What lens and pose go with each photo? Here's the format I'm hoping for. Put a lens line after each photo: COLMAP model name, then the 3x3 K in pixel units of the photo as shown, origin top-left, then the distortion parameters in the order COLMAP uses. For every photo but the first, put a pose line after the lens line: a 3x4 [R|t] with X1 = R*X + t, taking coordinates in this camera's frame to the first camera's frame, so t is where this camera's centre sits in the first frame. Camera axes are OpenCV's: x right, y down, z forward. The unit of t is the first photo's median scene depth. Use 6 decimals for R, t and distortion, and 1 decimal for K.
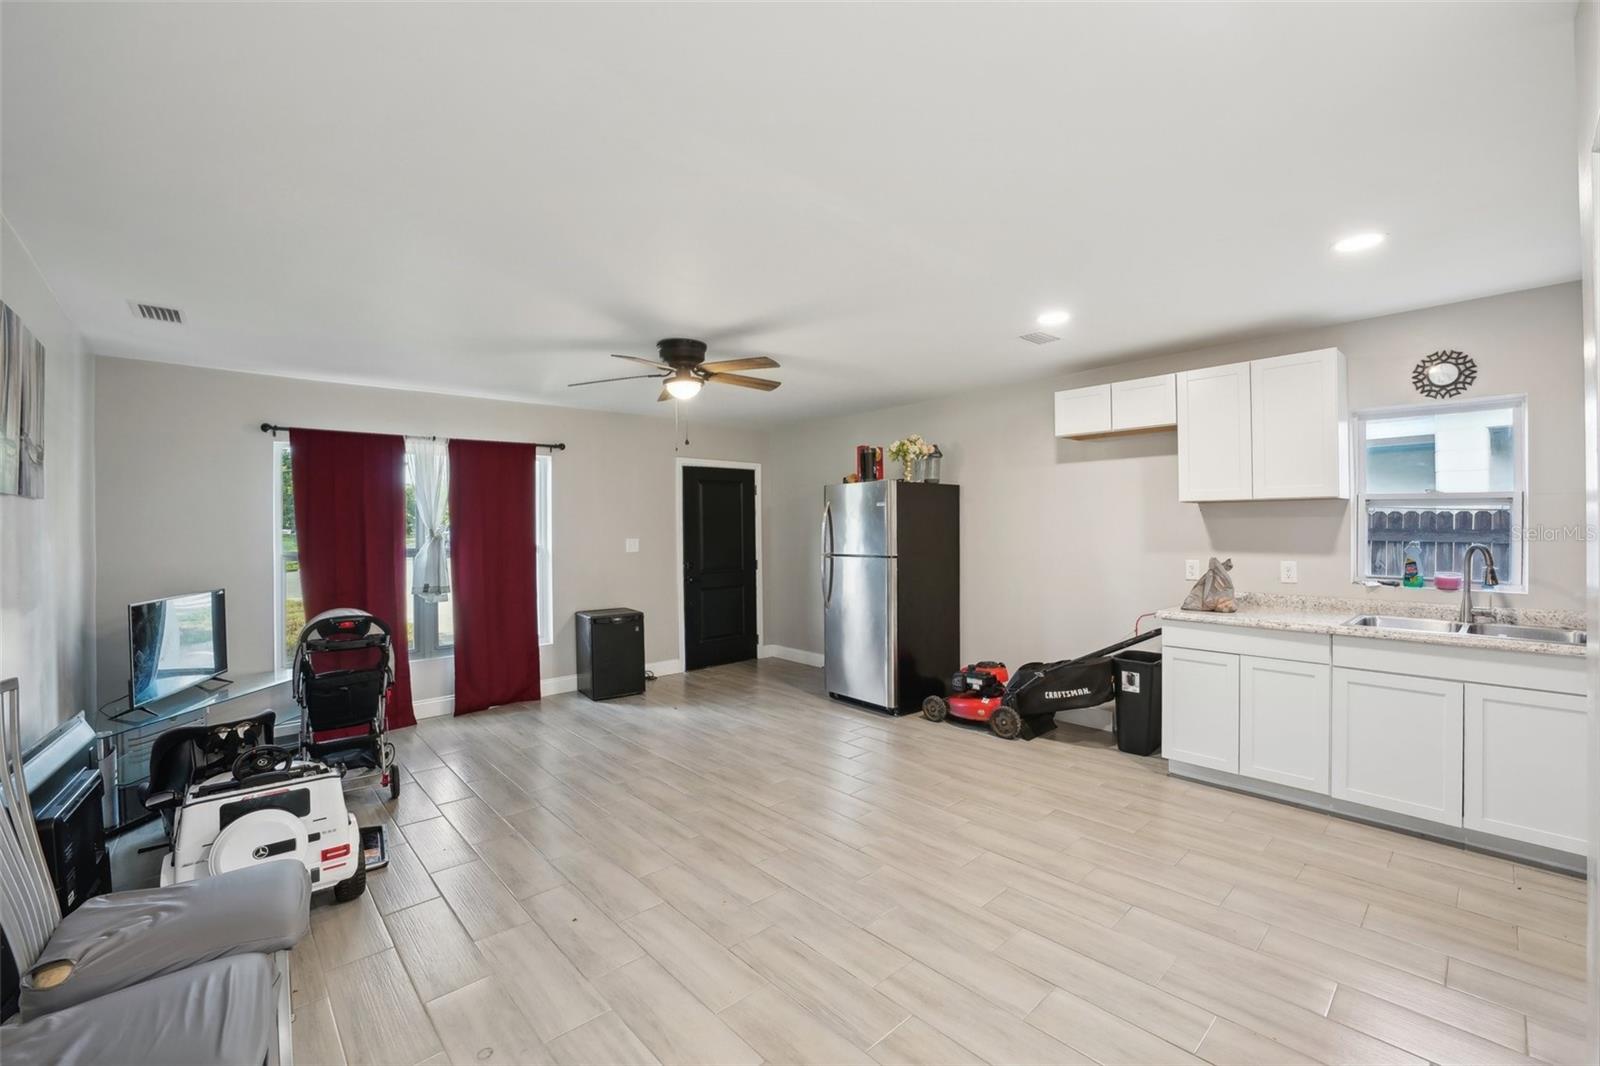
lens RADIAL K [[662.0, 0, 802.9], [0, 662.0, 528.5], [0, 0, 1]] dist [-0.030281, 0.000353]
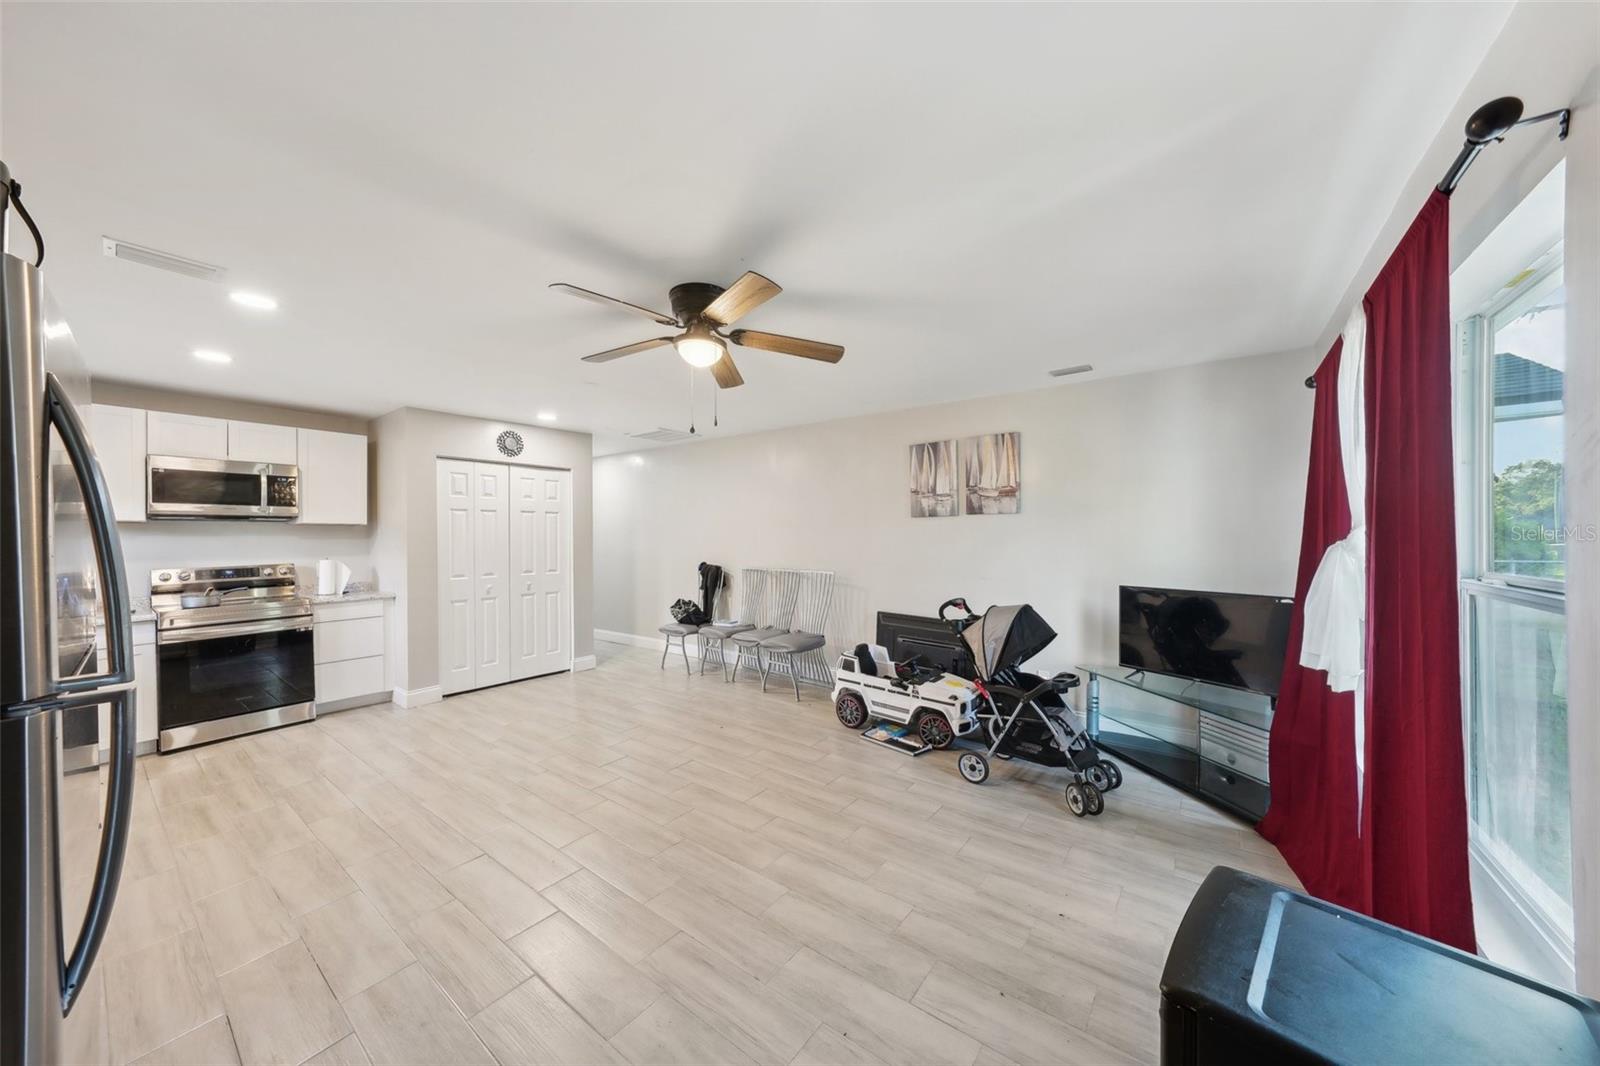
lens RADIAL K [[548.5, 0, 800.0], [0, 548.5, 533.0], [0, 0, 1]] dist [-0.000544, -0.000030]
pose [[-0.982795, 0.016784, -0.183933, -0.180880], [0.017320, 0.999849, -0.001311, 0.001384], [0.183883, -0.004474, -0.982938, 1.728405]]
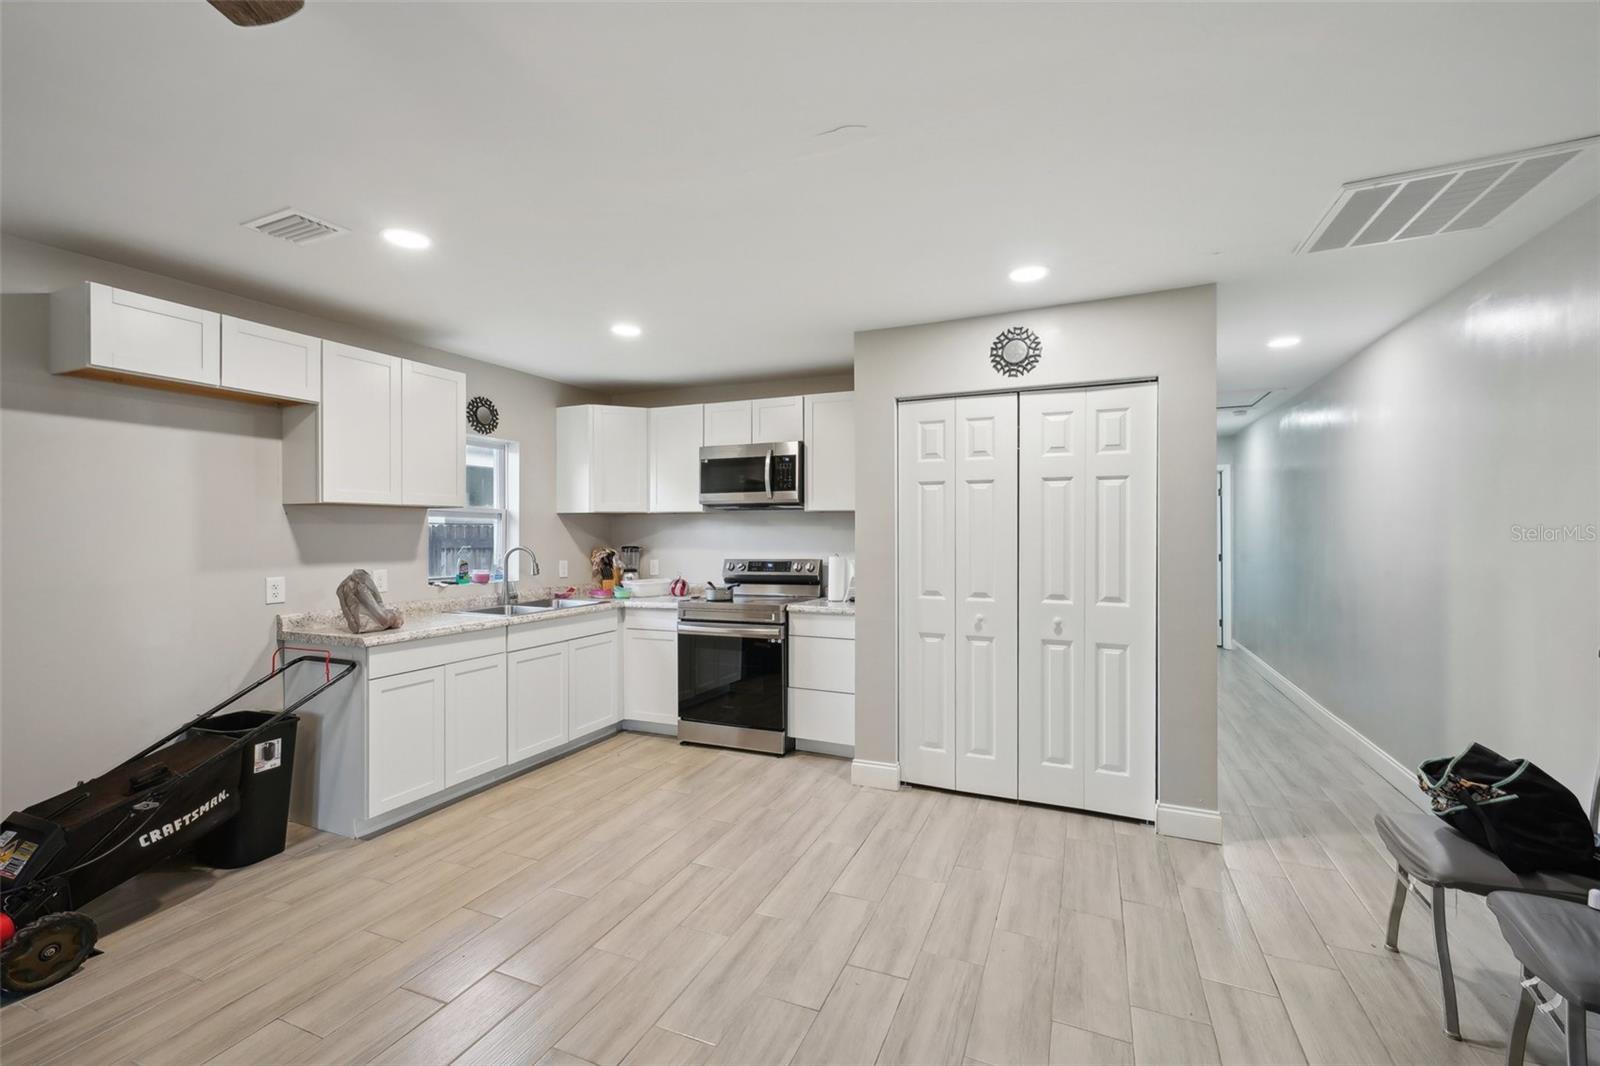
lens RADIAL K [[664.7, 0, 800.0], [0, 664.7, 533.0], [0, 0, 1]] dist [0.007783, 0.000183]
pose [[-0.401701, 0.005775, 0.915753, -0.420019], [0.007718, 0.999966, -0.002920, 0.003315], [-0.915738, 0.005895, -0.401732, 0.839773]]
